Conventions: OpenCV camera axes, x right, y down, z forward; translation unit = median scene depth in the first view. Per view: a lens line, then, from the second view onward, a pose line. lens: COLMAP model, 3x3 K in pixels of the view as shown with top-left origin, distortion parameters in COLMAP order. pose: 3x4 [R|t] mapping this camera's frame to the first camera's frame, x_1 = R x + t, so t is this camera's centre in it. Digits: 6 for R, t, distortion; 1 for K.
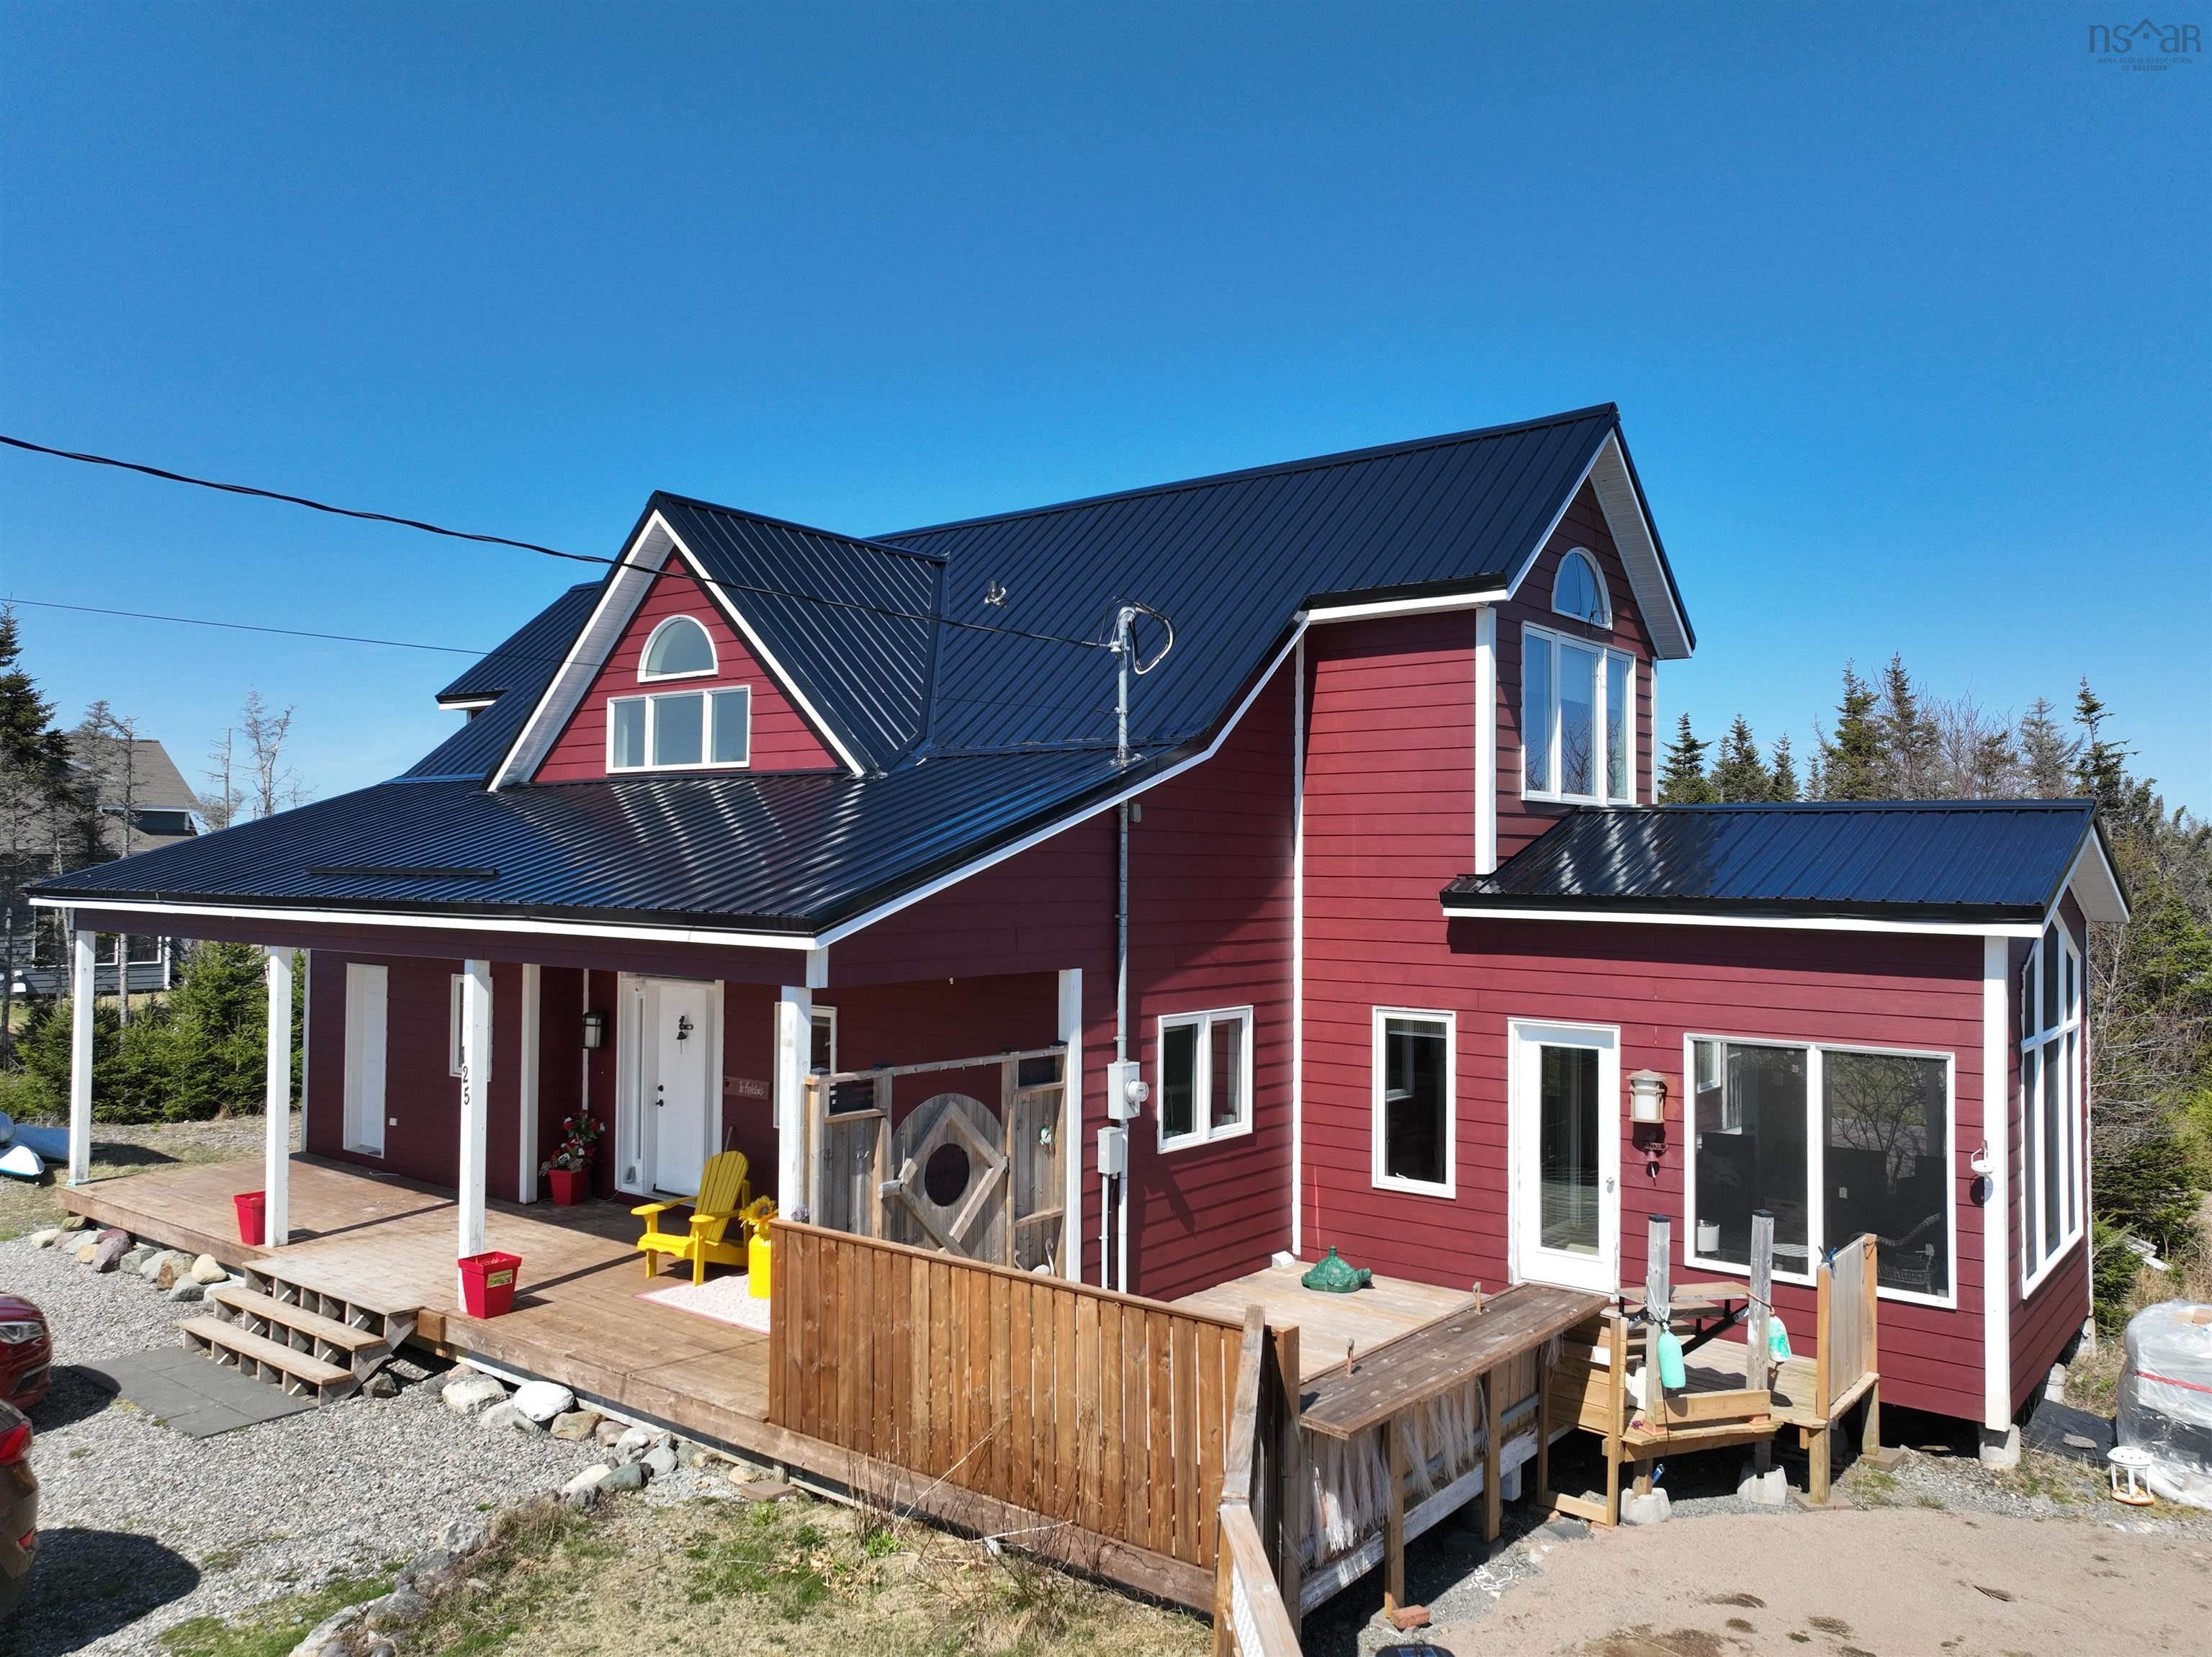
lens RADIAL K [[1610.9, 0, 1107.9], [0, 1610.9, 823.0], [0, 0, 1]] dist [0.002807, 0.005285]
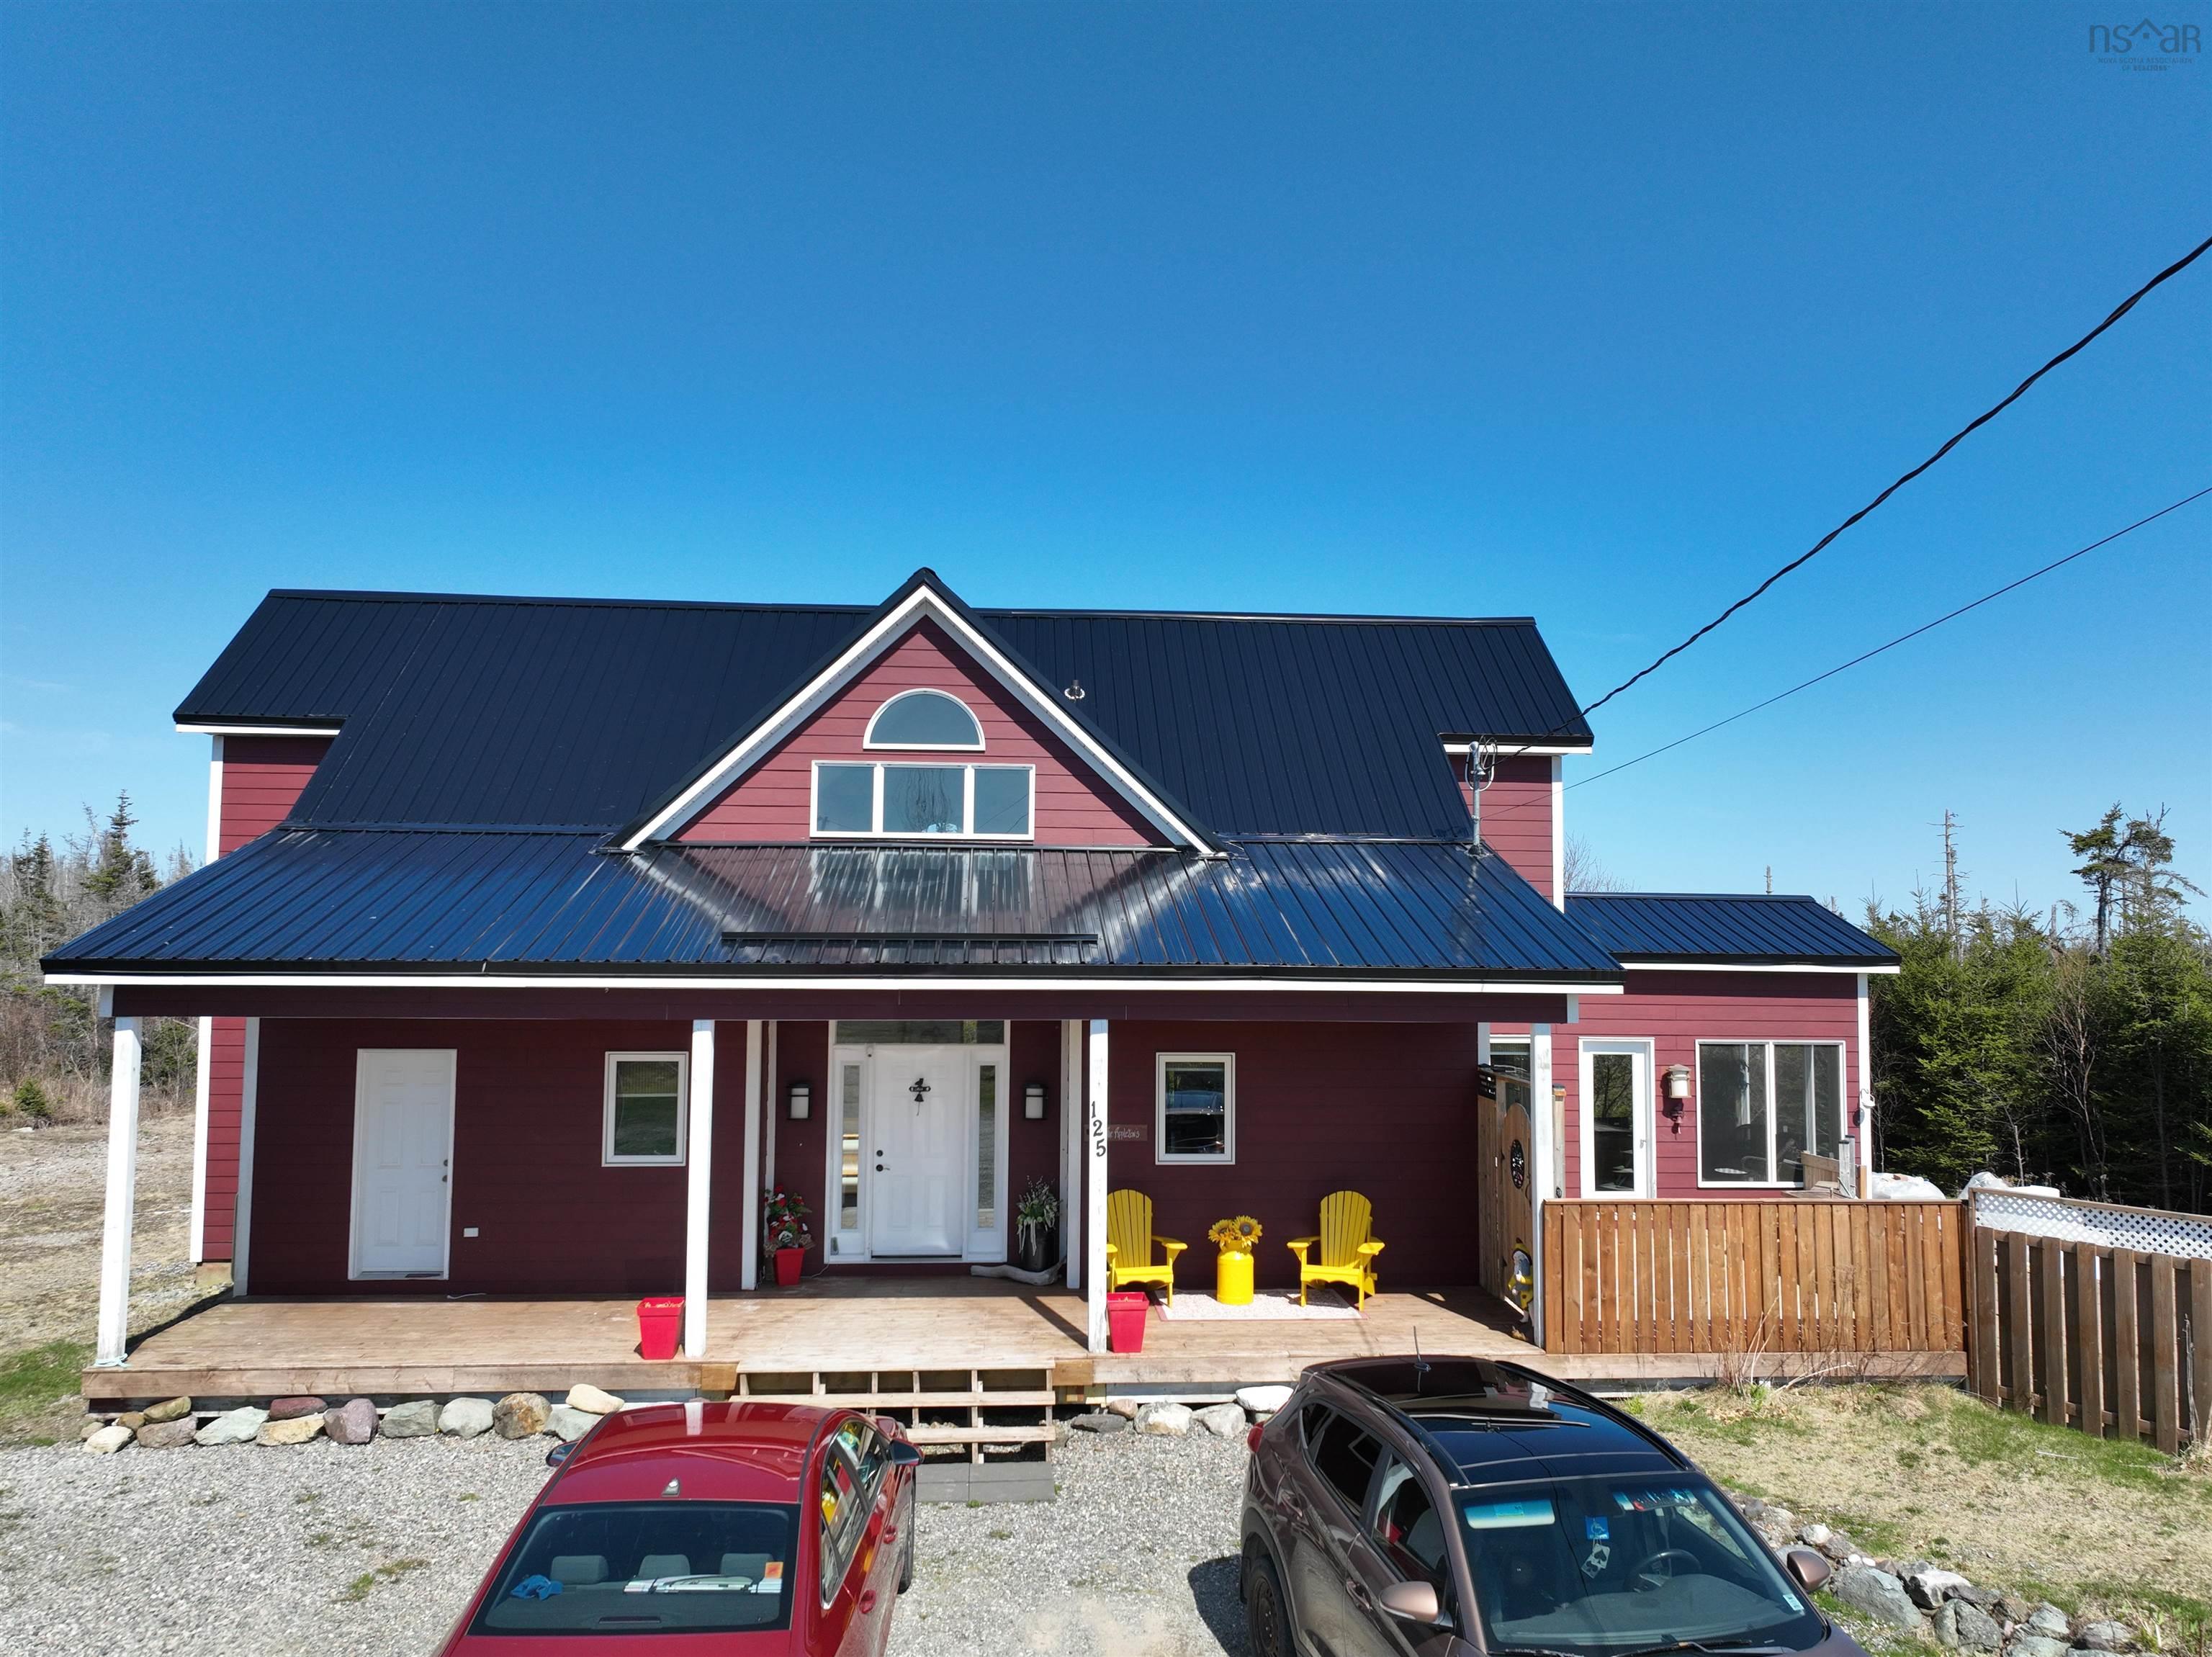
lens RADIAL K [[1610.9, 0, 1103.2], [0, 1610.9, 833.5], [0, 0, 1]] dist [0.002807, 0.005285]
pose [[0.741974, 0.043136, 0.669039, -1.120684], [-0.019788, 0.998902, -0.042459, 0.006777], [-0.670136, 0.018264, 0.742014, 0.206001]]
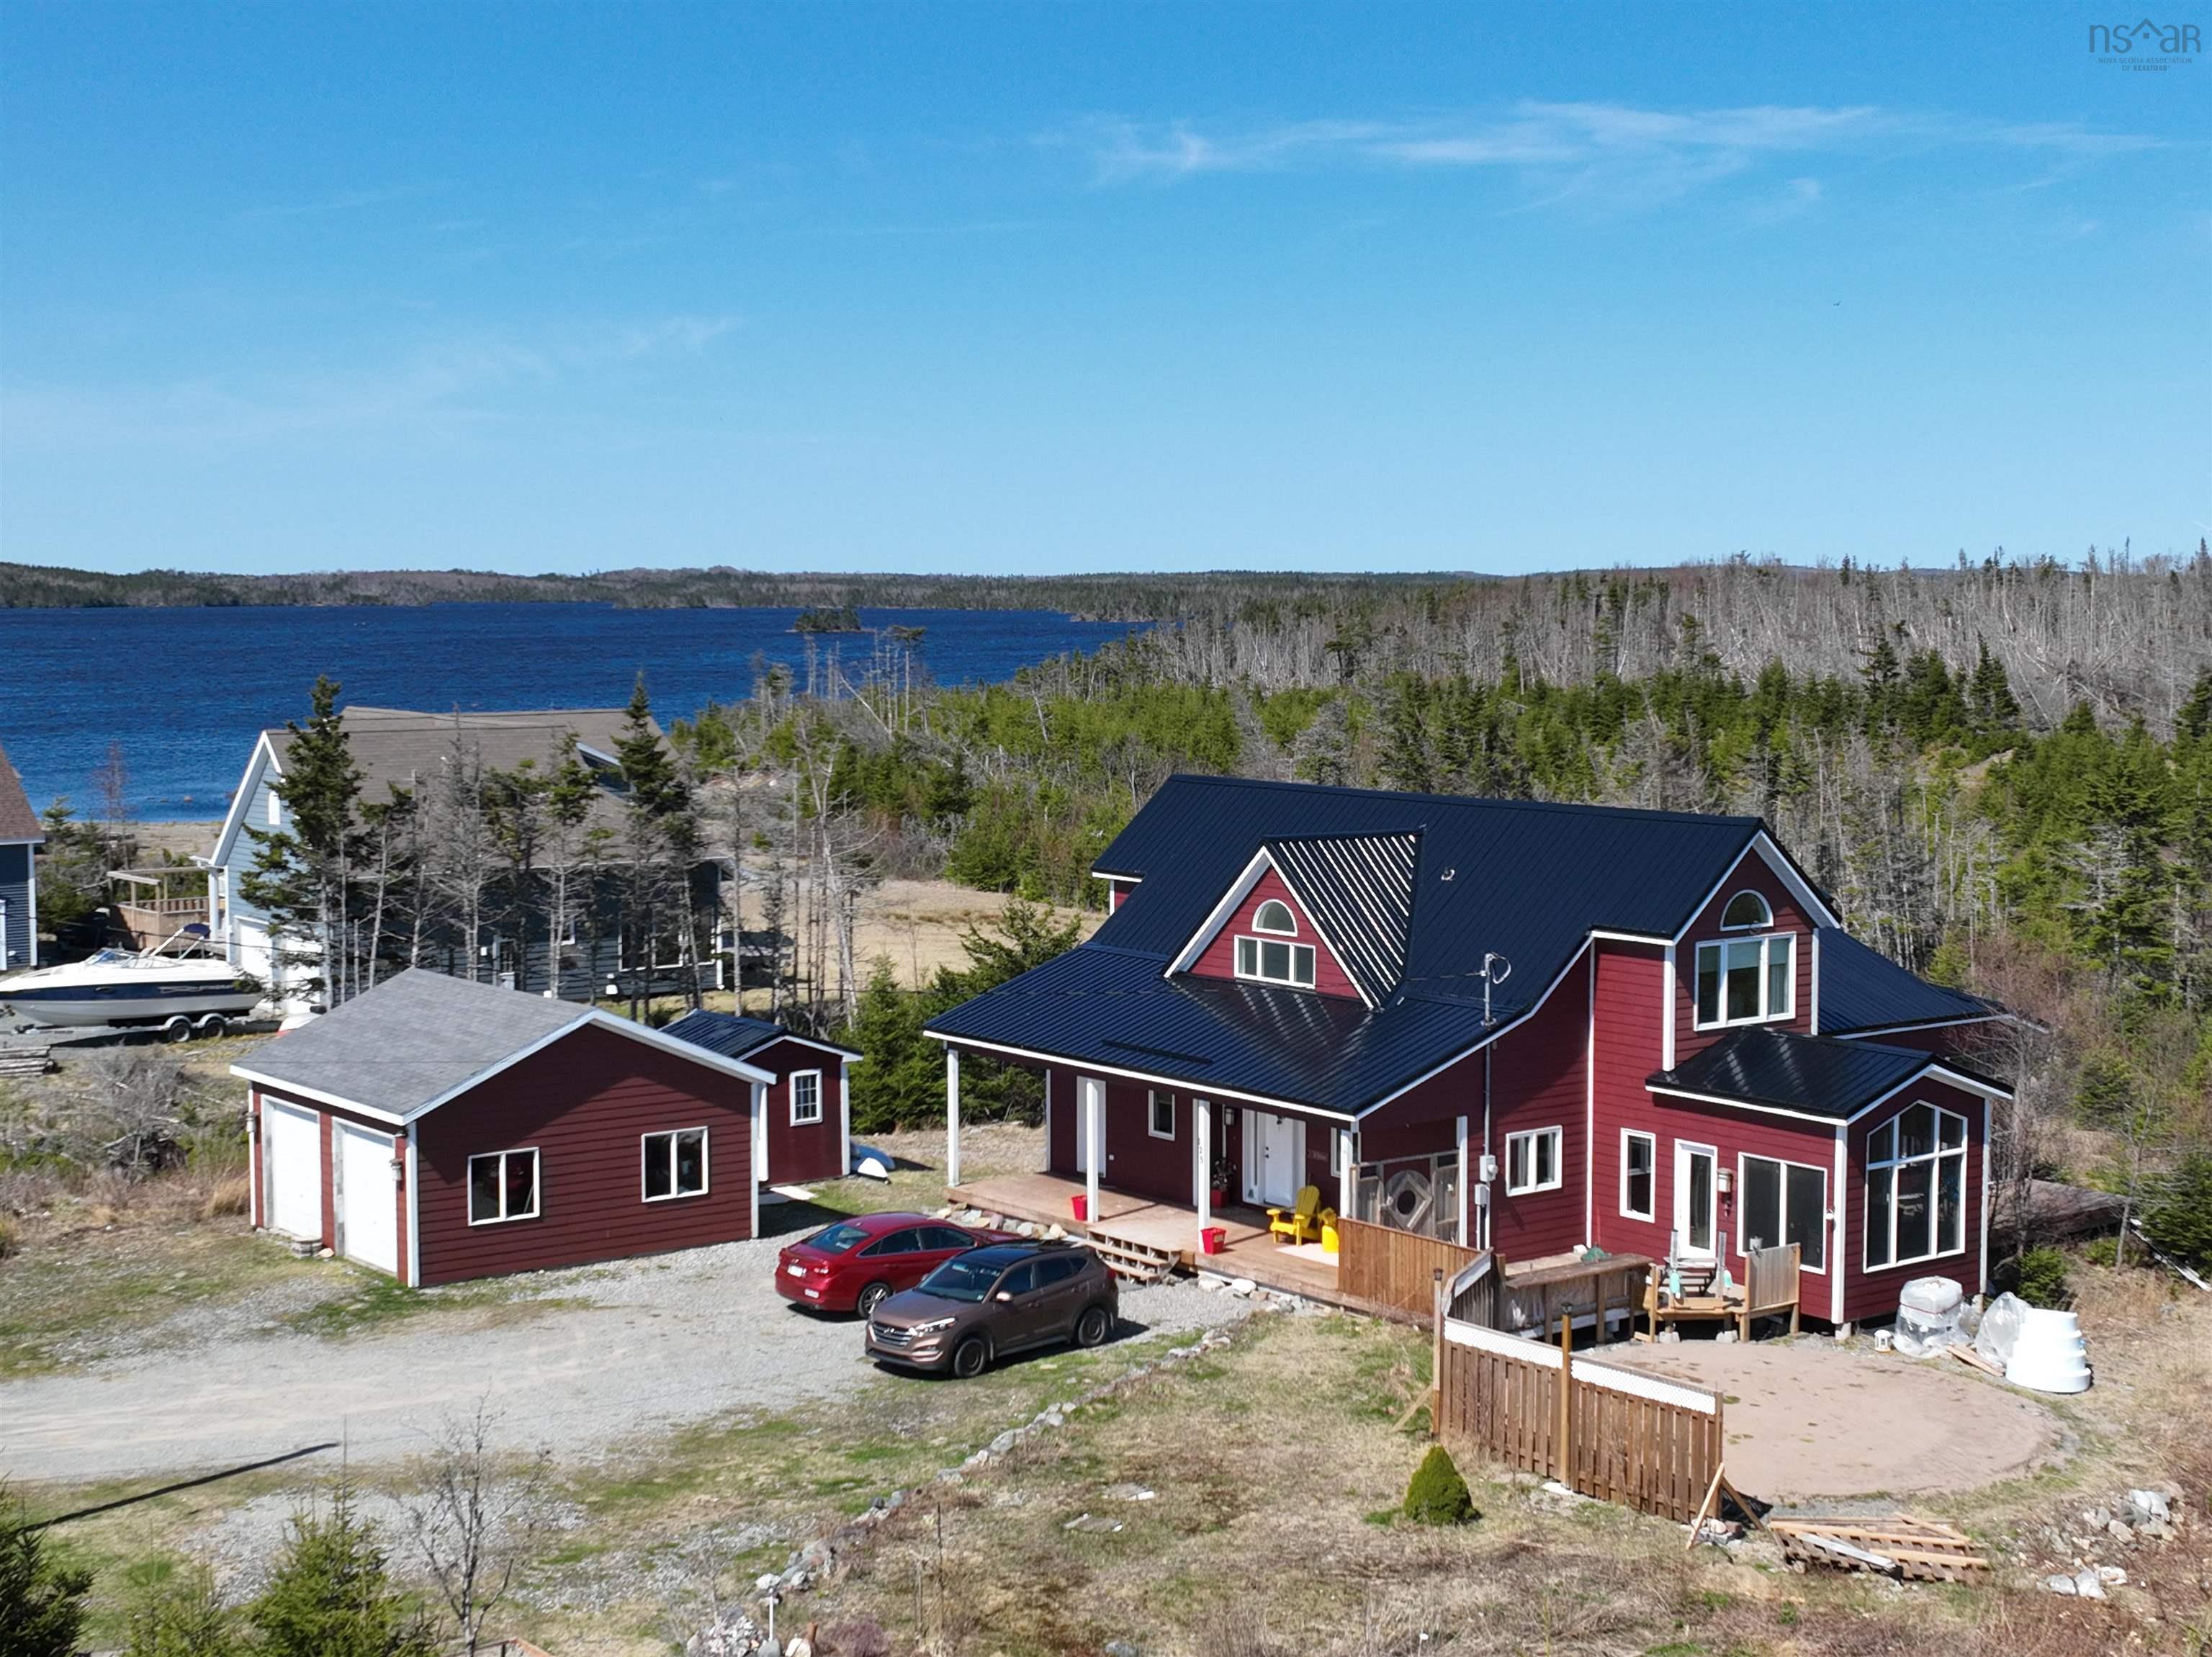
lens RADIAL K [[3031.9, 0, 1100.5], [0, 3031.9, 826.2], [0, 0, 1]] dist [0.015408, 0.000000]
pose [[0.969616, 0.009013, -0.244465, 0.511679], [0.015484, 0.995056, 0.098099, -0.726396], [0.244141, -0.098904, 0.964683, -3.142708]]
